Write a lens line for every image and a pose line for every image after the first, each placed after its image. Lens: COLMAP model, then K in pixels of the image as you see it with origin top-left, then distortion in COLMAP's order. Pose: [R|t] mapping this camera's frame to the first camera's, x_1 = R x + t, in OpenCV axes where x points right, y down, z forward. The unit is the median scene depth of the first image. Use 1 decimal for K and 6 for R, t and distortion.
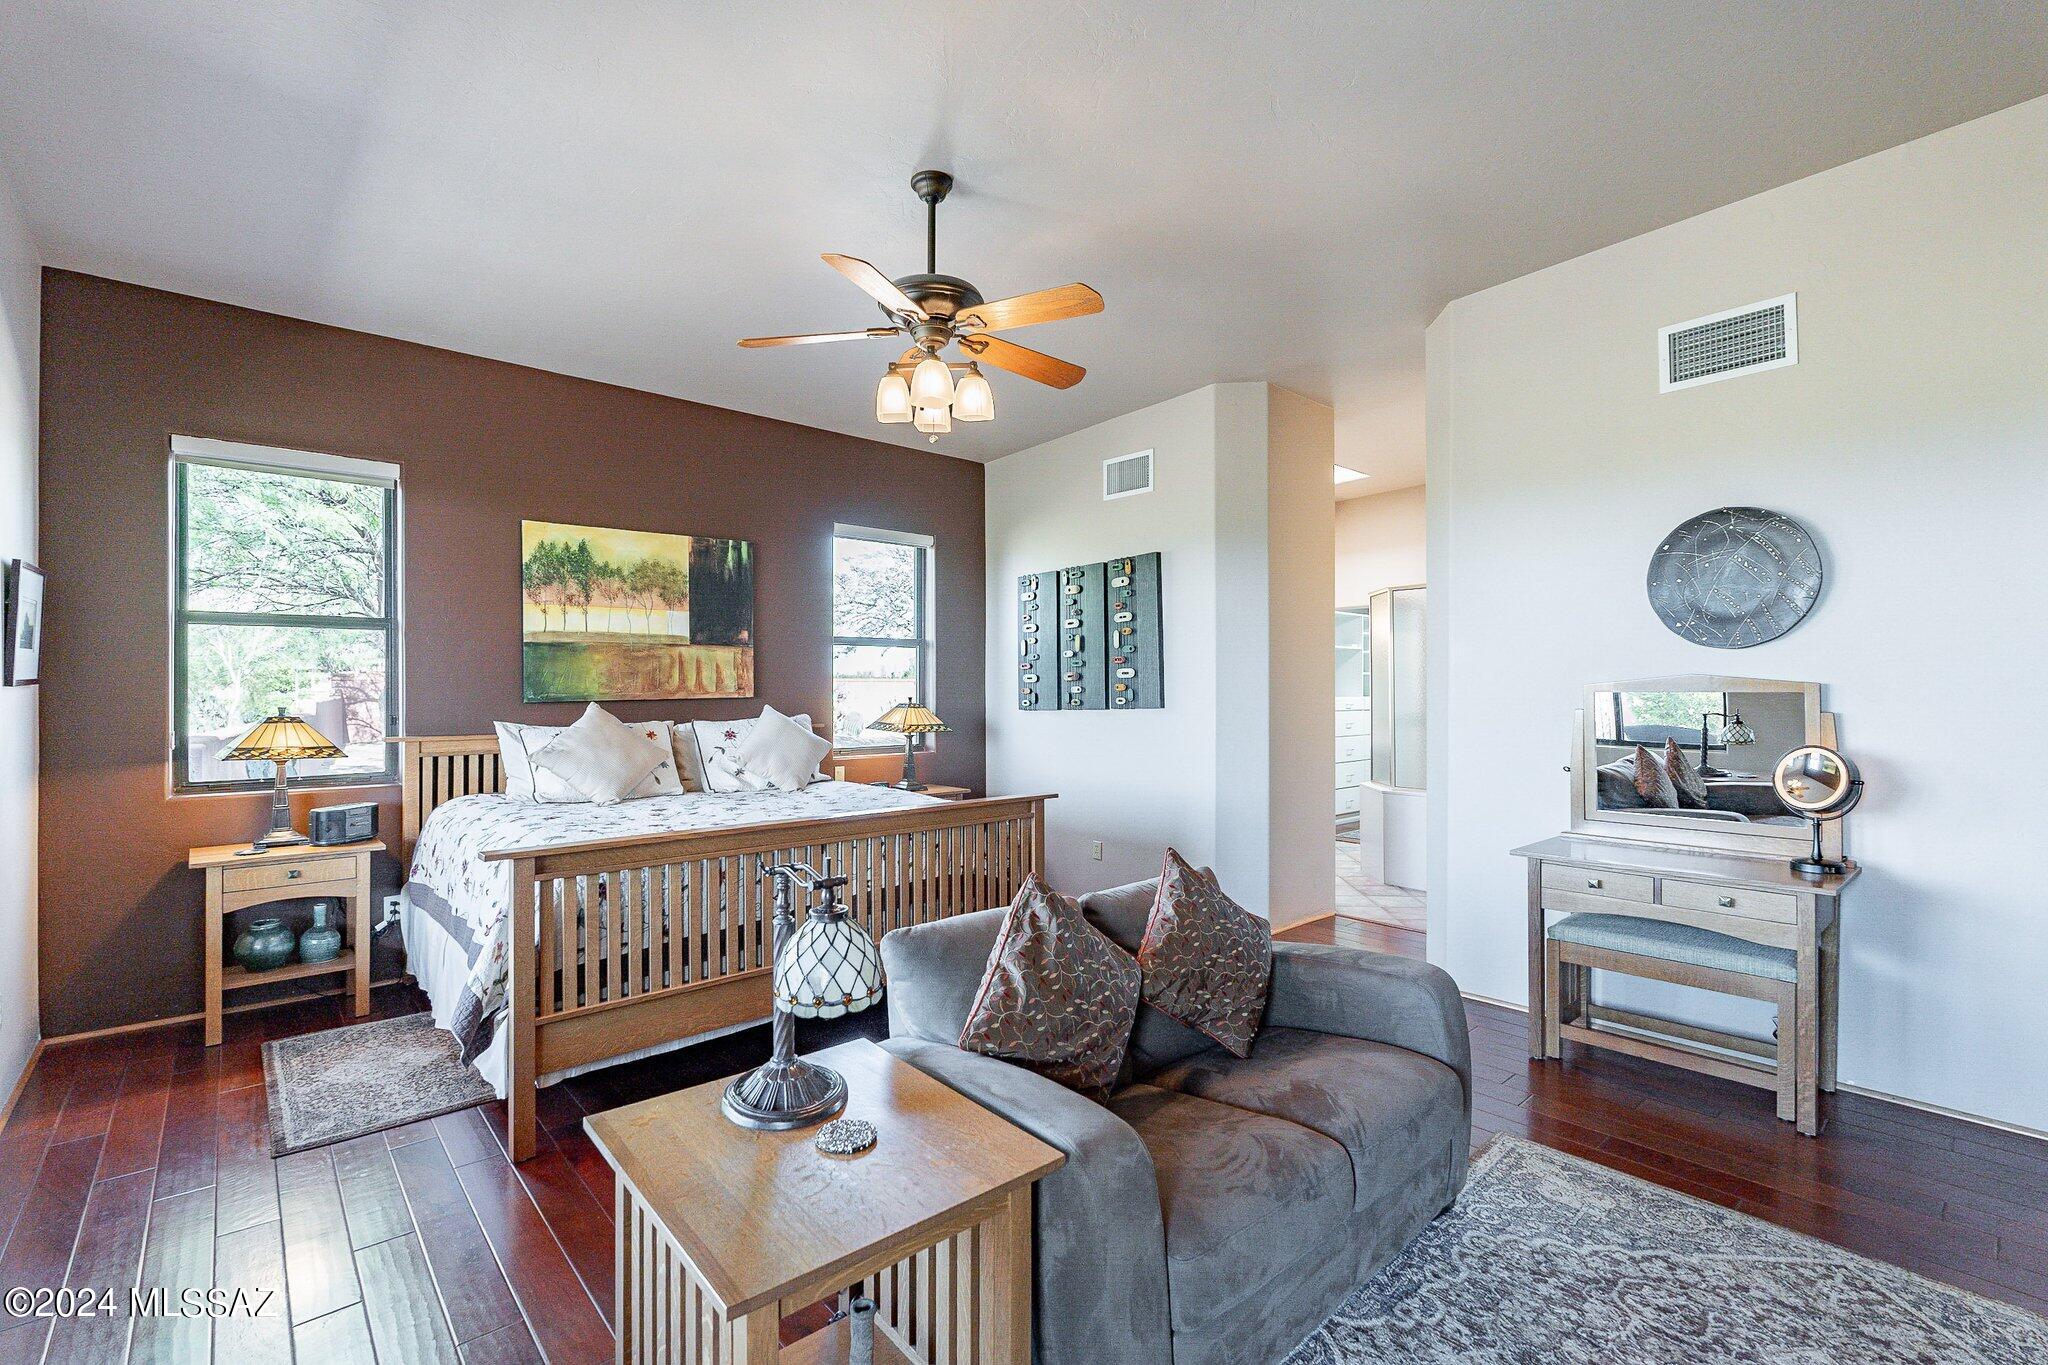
lens RADIAL K [[913.2, 0, 1035.8], [0, 913.2, 680.4], [0, 0, 1]] dist [0.002267, -0.001516]
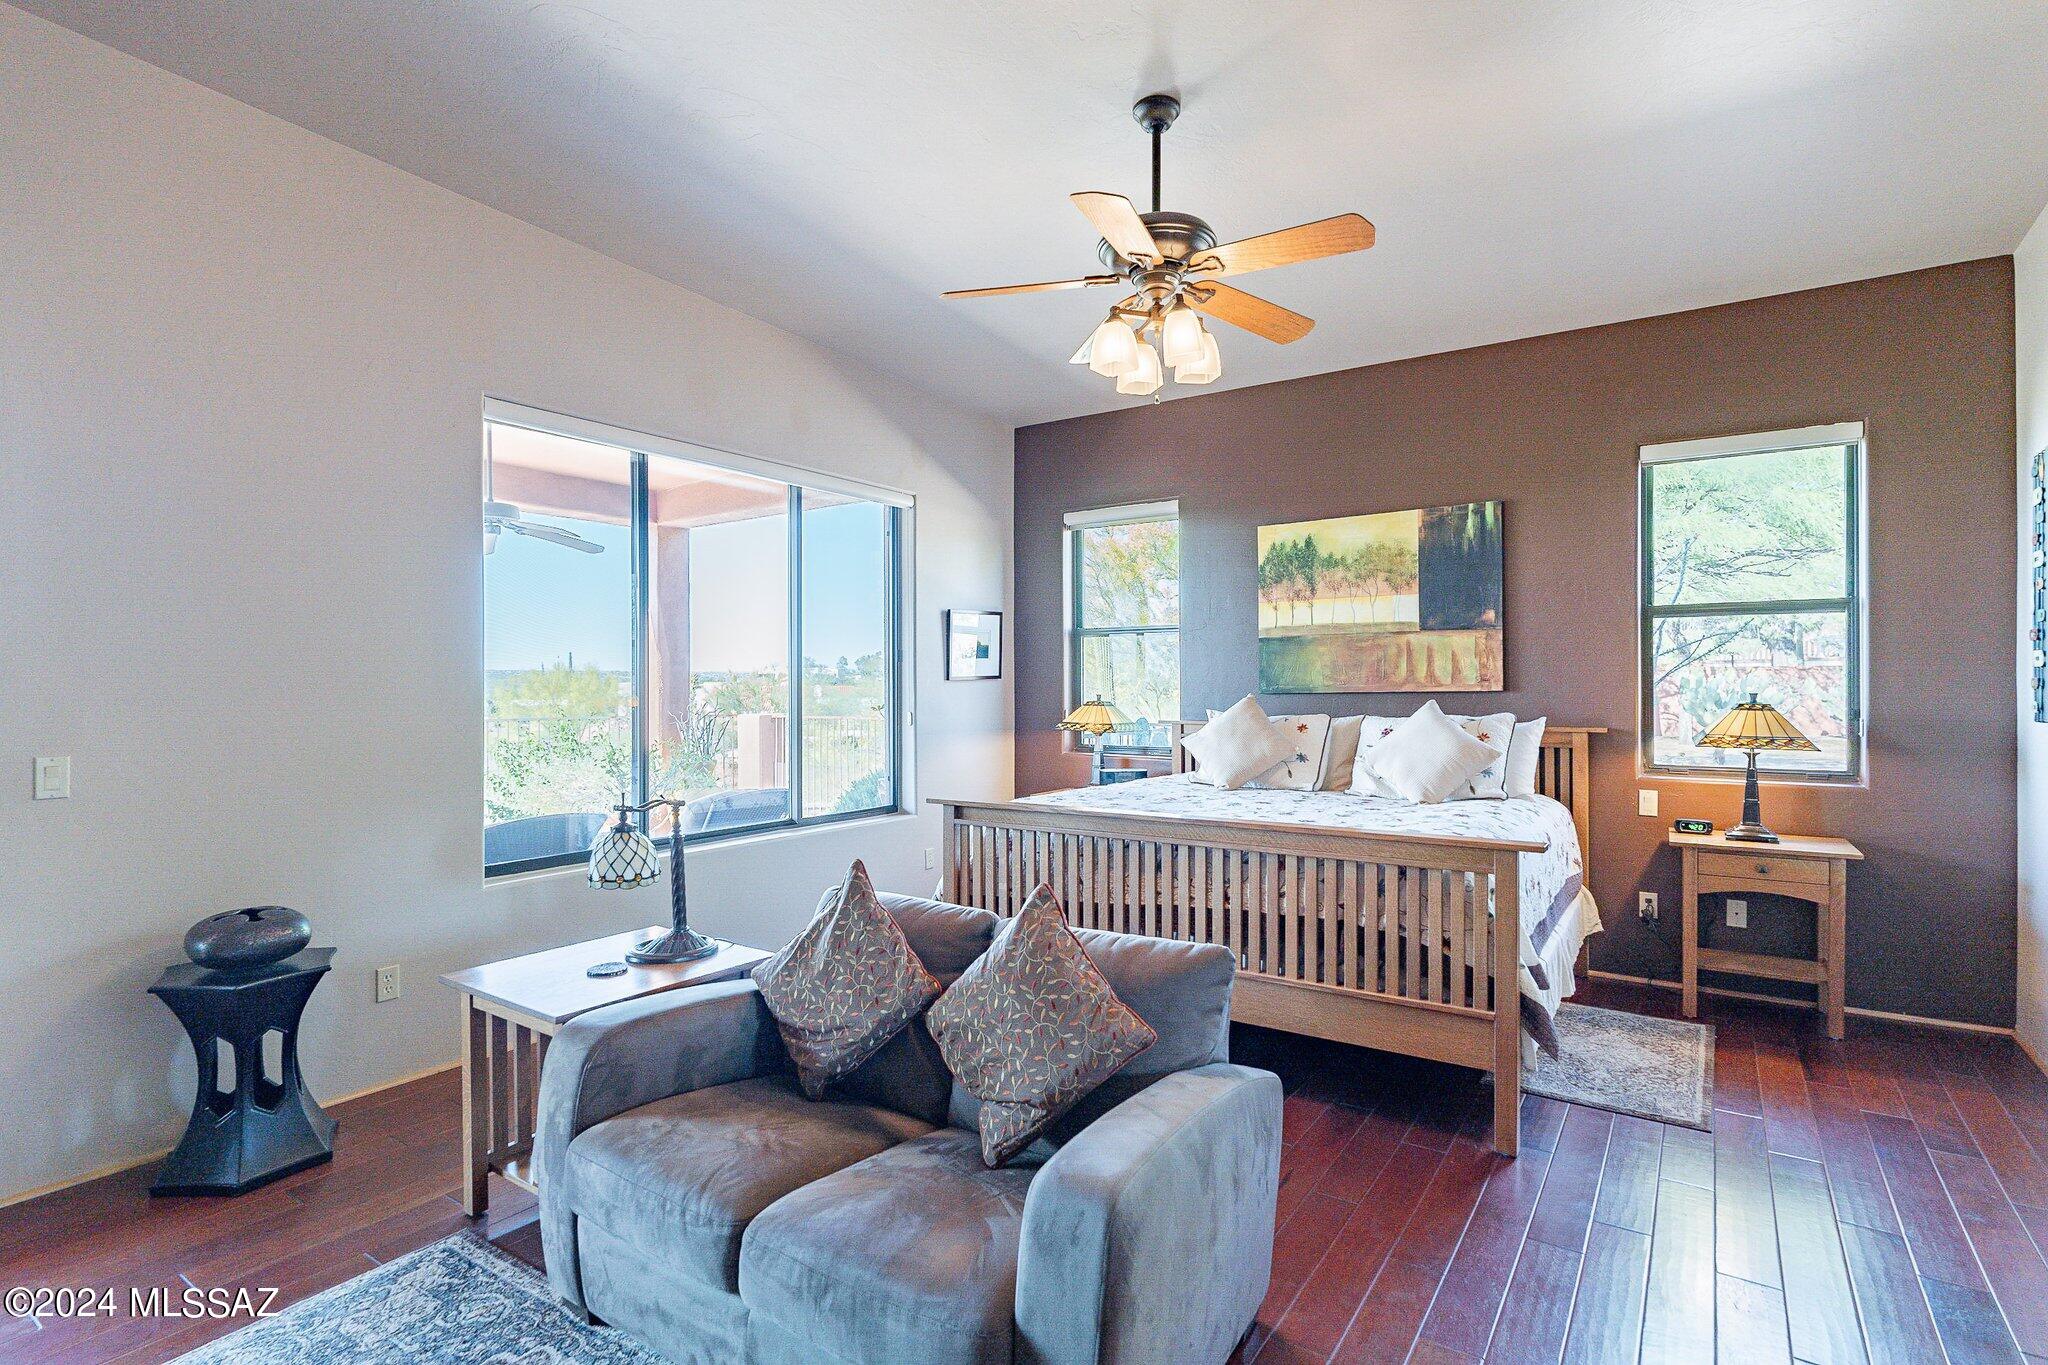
lens RADIAL K [[977.2, 0, 1033.9], [0, 977.2, 690.8], [0, 0, 1]] dist [-0.001189, 0.000339]
pose [[0.233405, 0.012013, -0.972305, 0.464207], [0.009636, 0.999846, 0.014666, 0.001503], [0.972332, -0.012793, 0.233254, 0.412464]]
